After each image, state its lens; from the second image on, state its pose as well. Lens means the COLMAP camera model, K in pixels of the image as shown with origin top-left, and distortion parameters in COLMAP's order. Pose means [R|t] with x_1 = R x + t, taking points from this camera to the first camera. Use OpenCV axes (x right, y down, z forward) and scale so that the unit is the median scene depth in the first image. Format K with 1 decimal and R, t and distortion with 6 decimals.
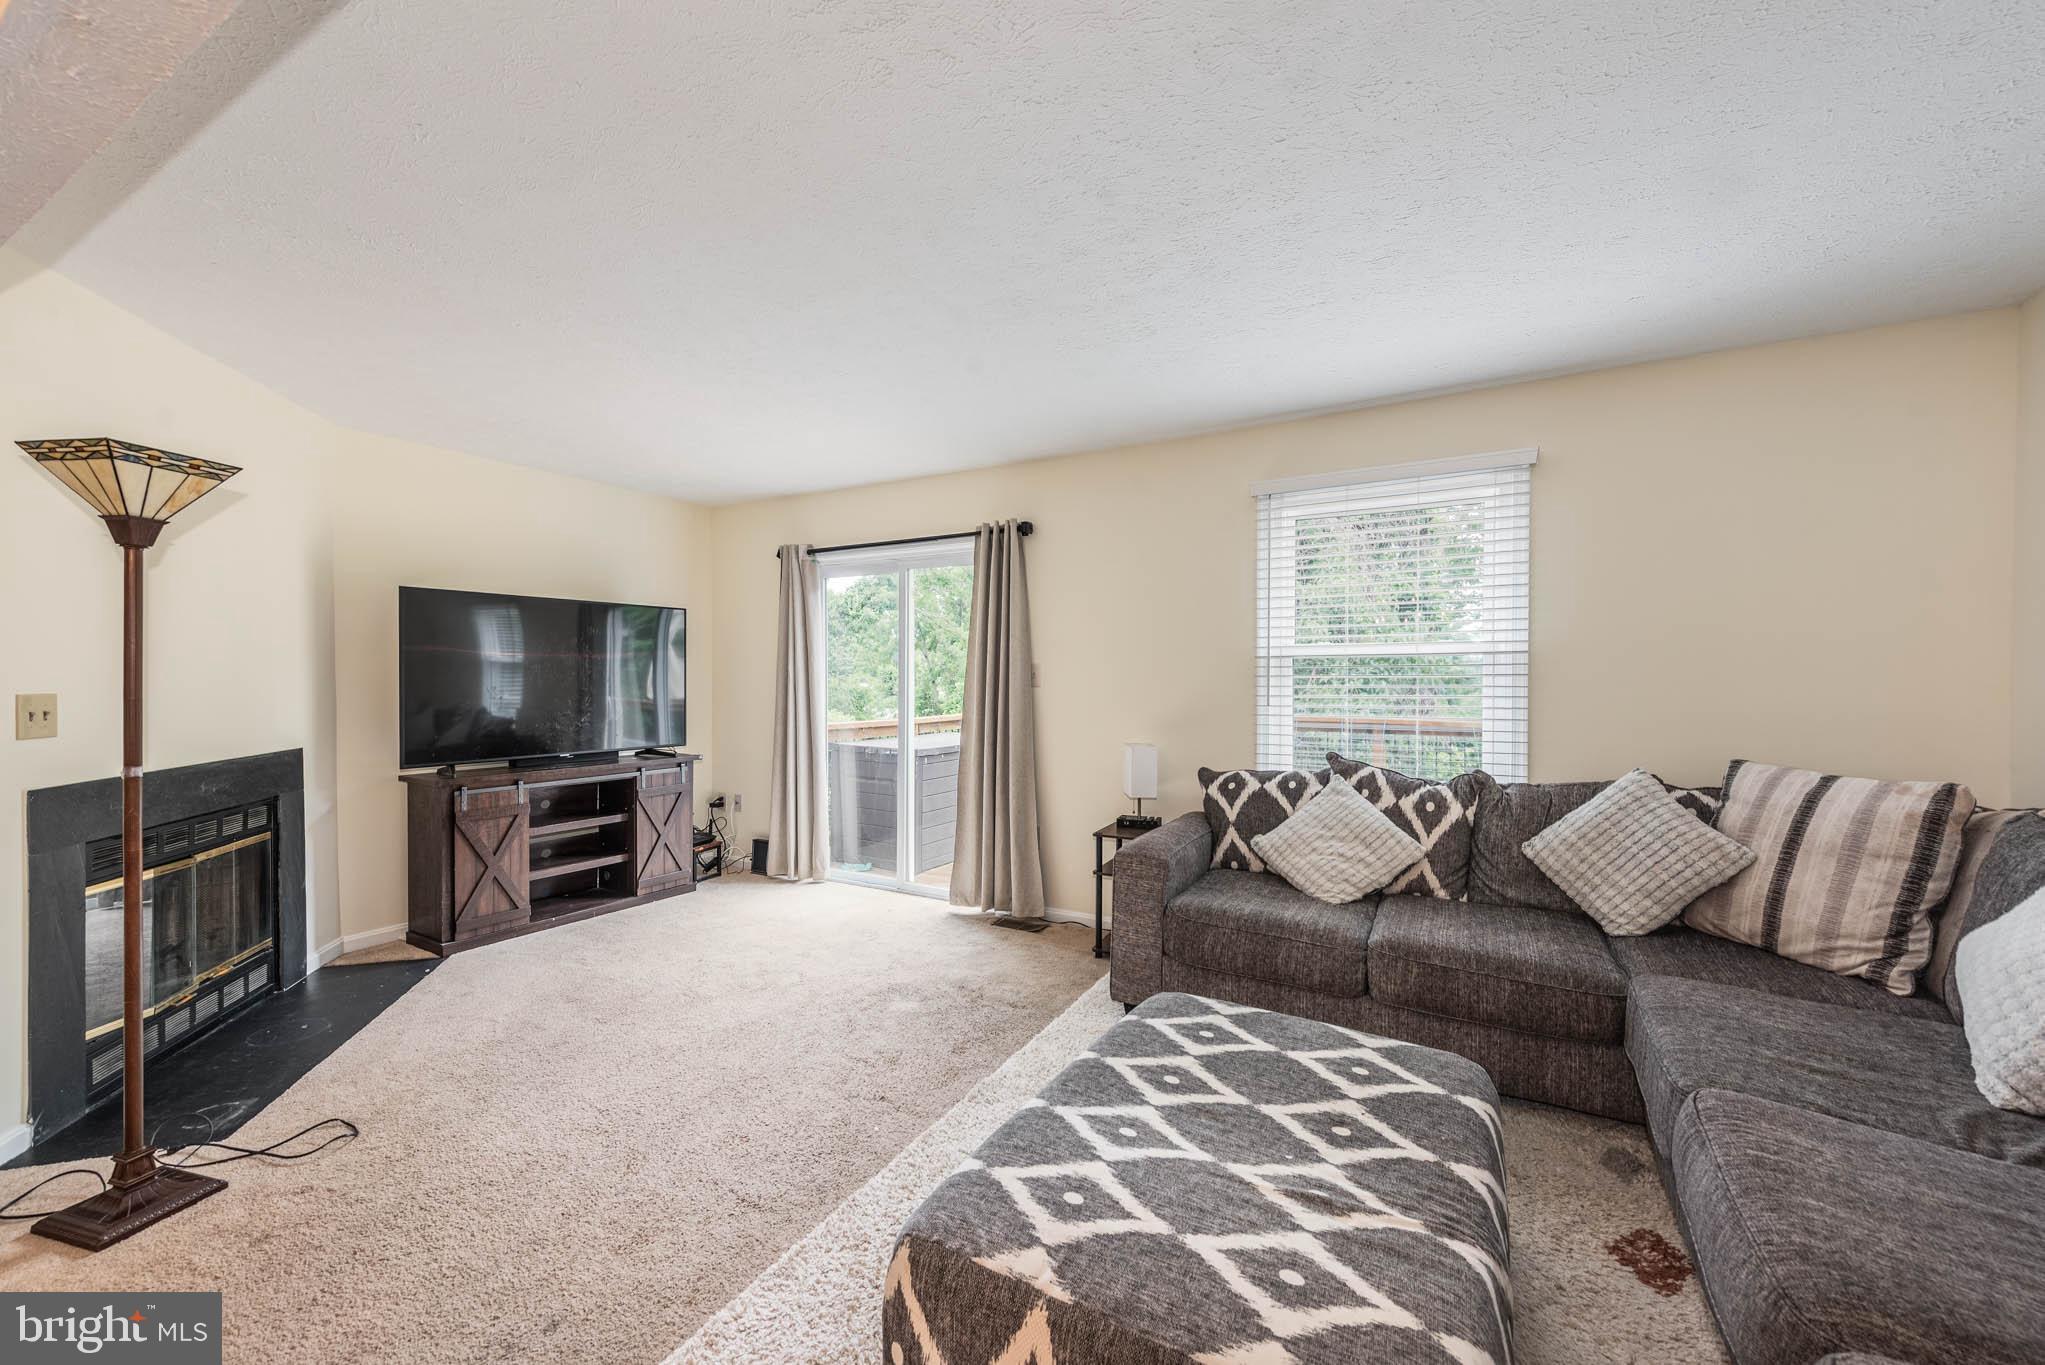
lens RADIAL K [[809.9, 0, 1014.1], [0, 809.9, 686.2], [0, 0, 1]] dist [0.020488, -0.006977]
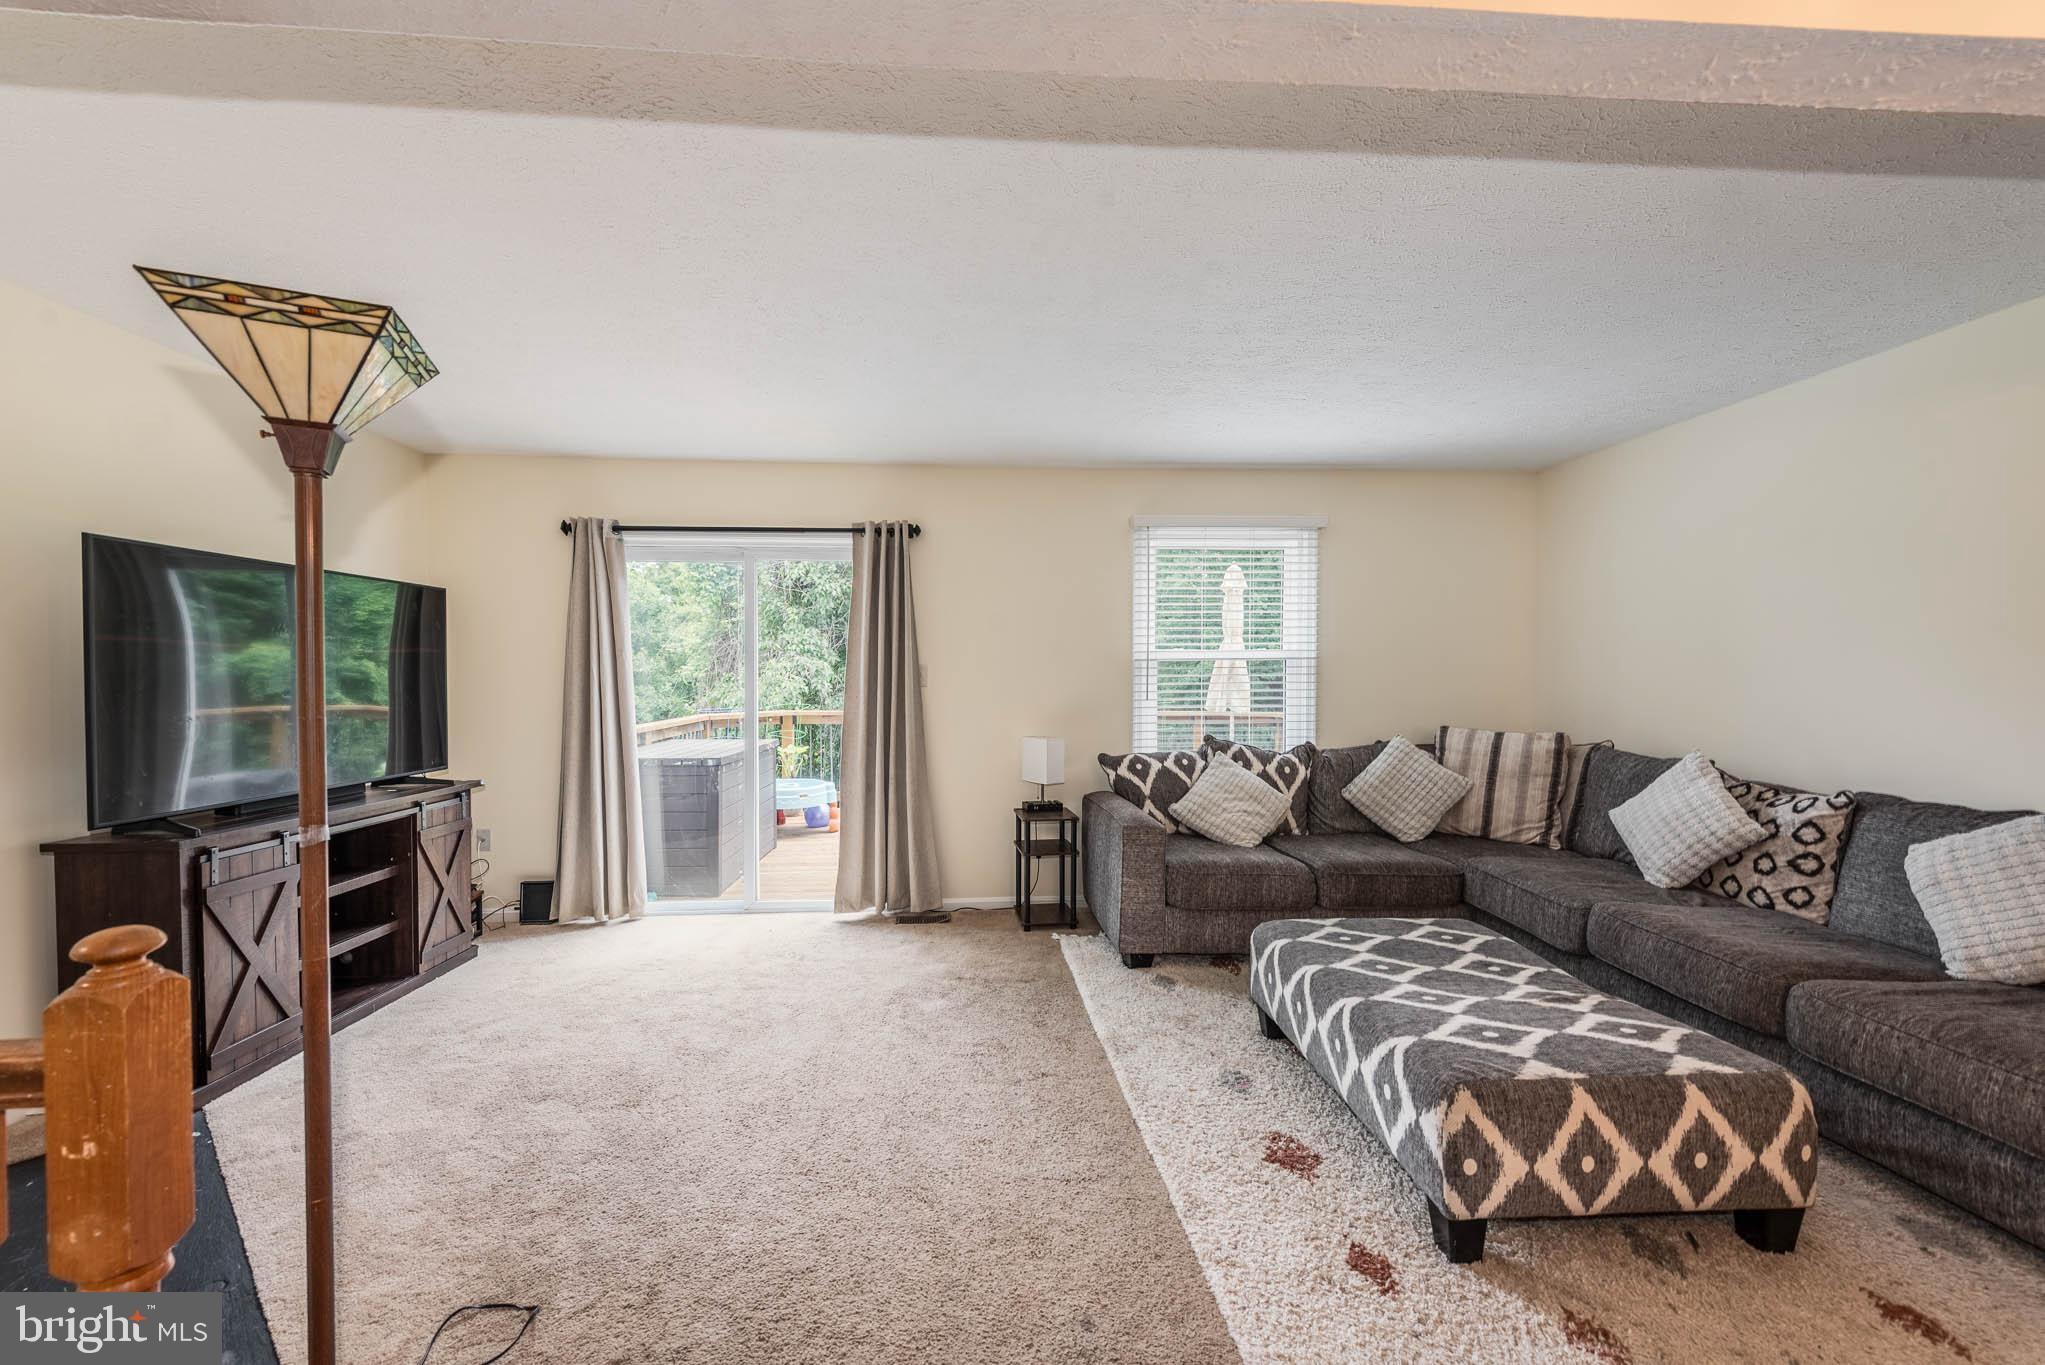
lens RADIAL K [[809.9, 0, 1014.1], [0, 809.9, 686.2], [0, 0, 1]] dist [0.020488, -0.006977]
pose [[0.829528, -0.009190, 0.558389, -0.624191], [0.009417, 0.999953, 0.002468, -0.001285], [-0.558385, 0.003211, 0.829576, 0.115113]]
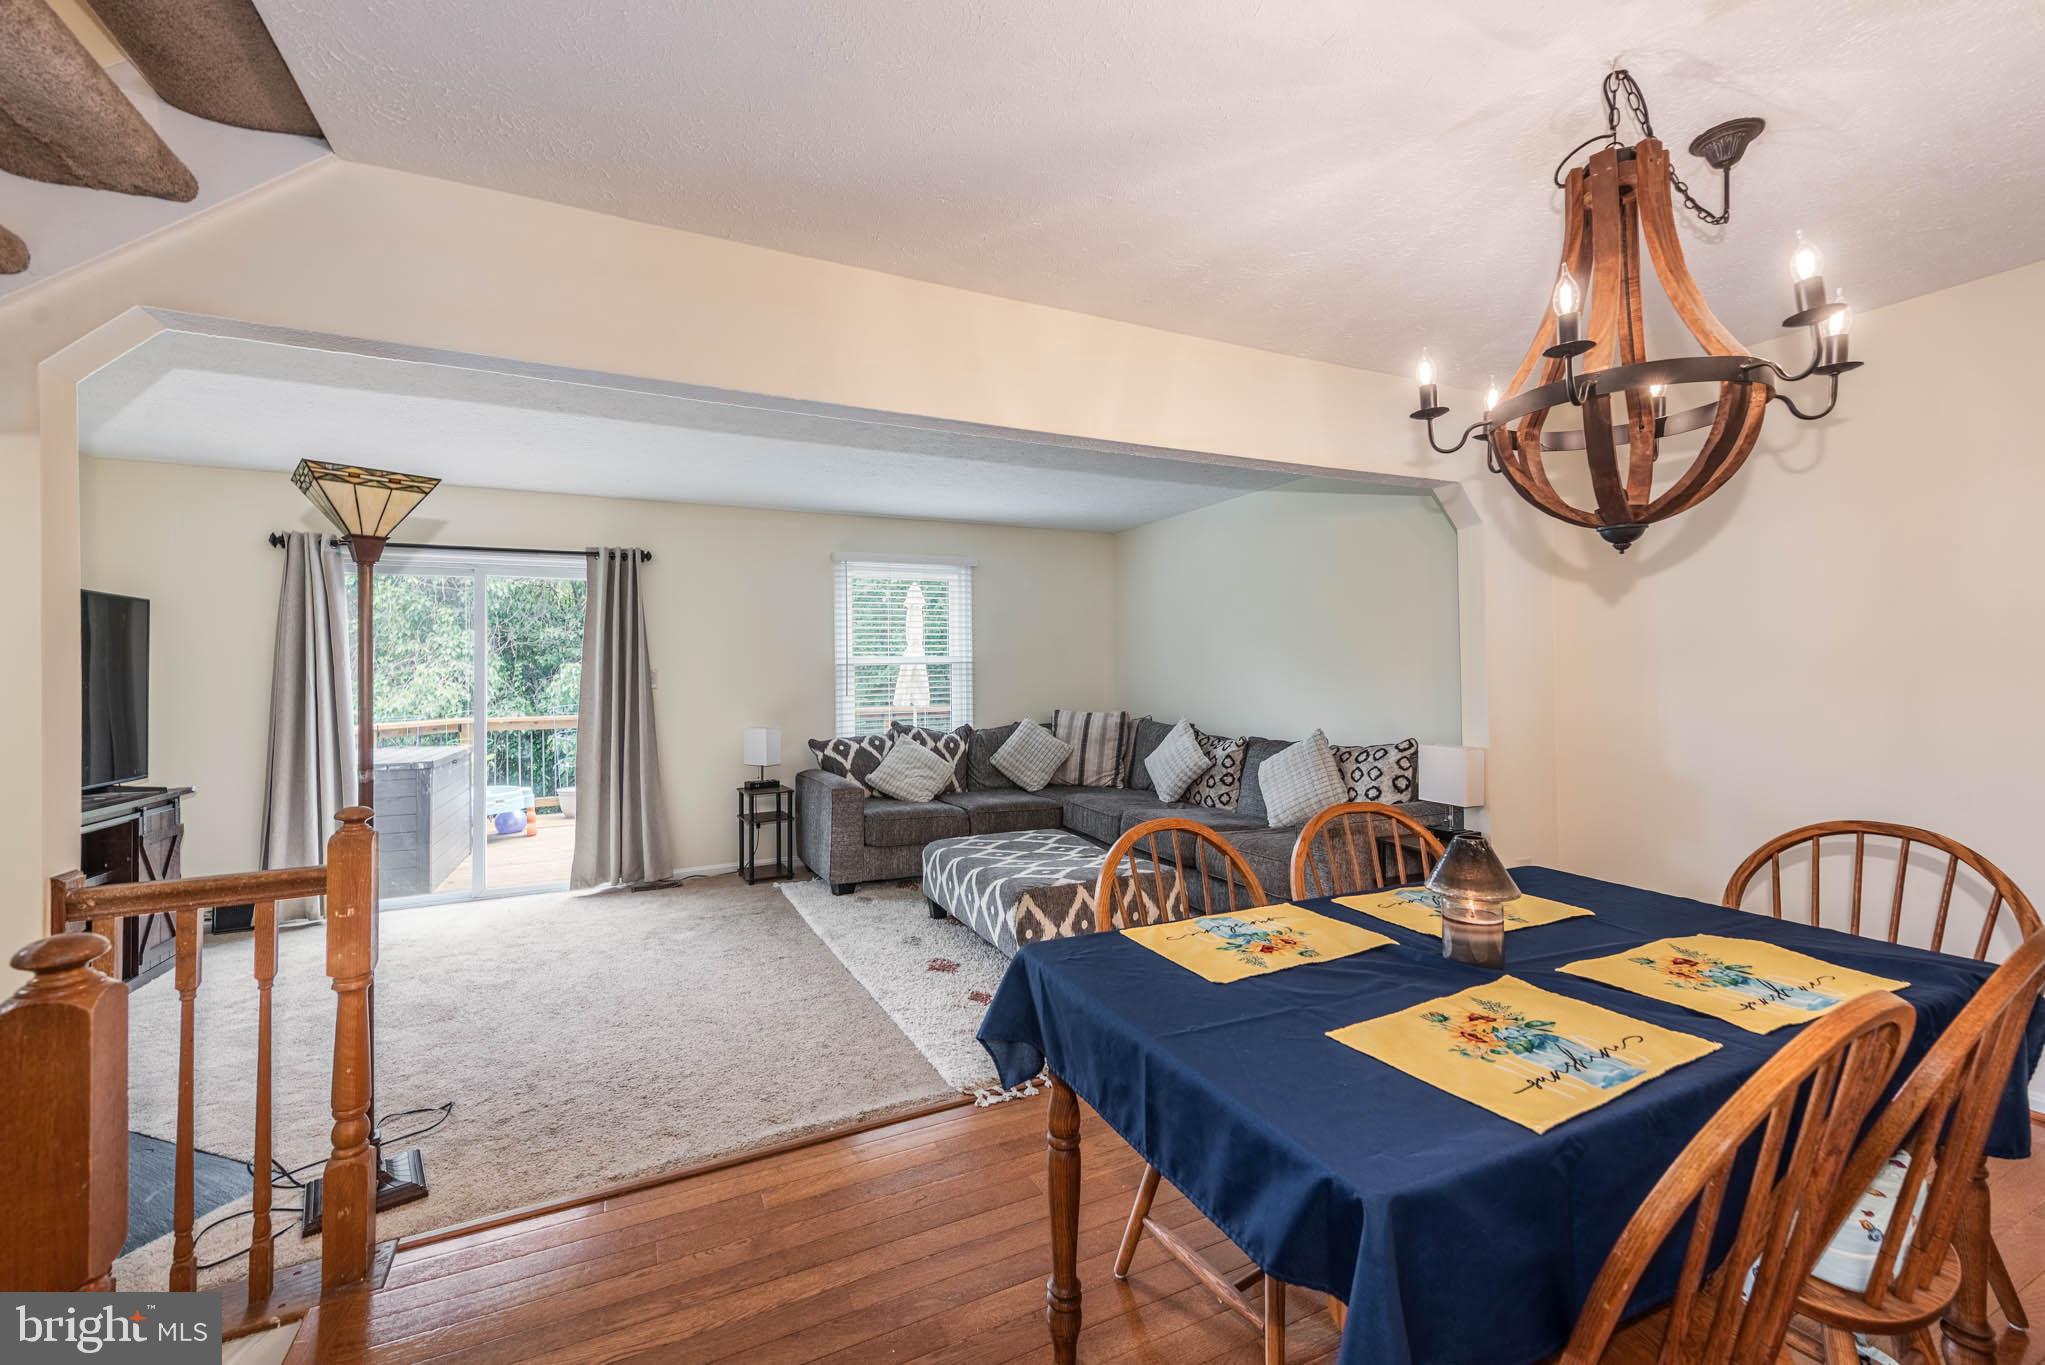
lens RADIAL K [[823.2, 0, 1026.1], [0, 823.2, 661.9], [0, 0, 1]] dist [0.002592, 0.000135]
pose [[0.555948, 0.004699, 0.831204, -0.944012], [0.024979, 0.999438, -0.022357, 0.003396], [-0.830842, 0.033192, 0.555518, -0.193142]]
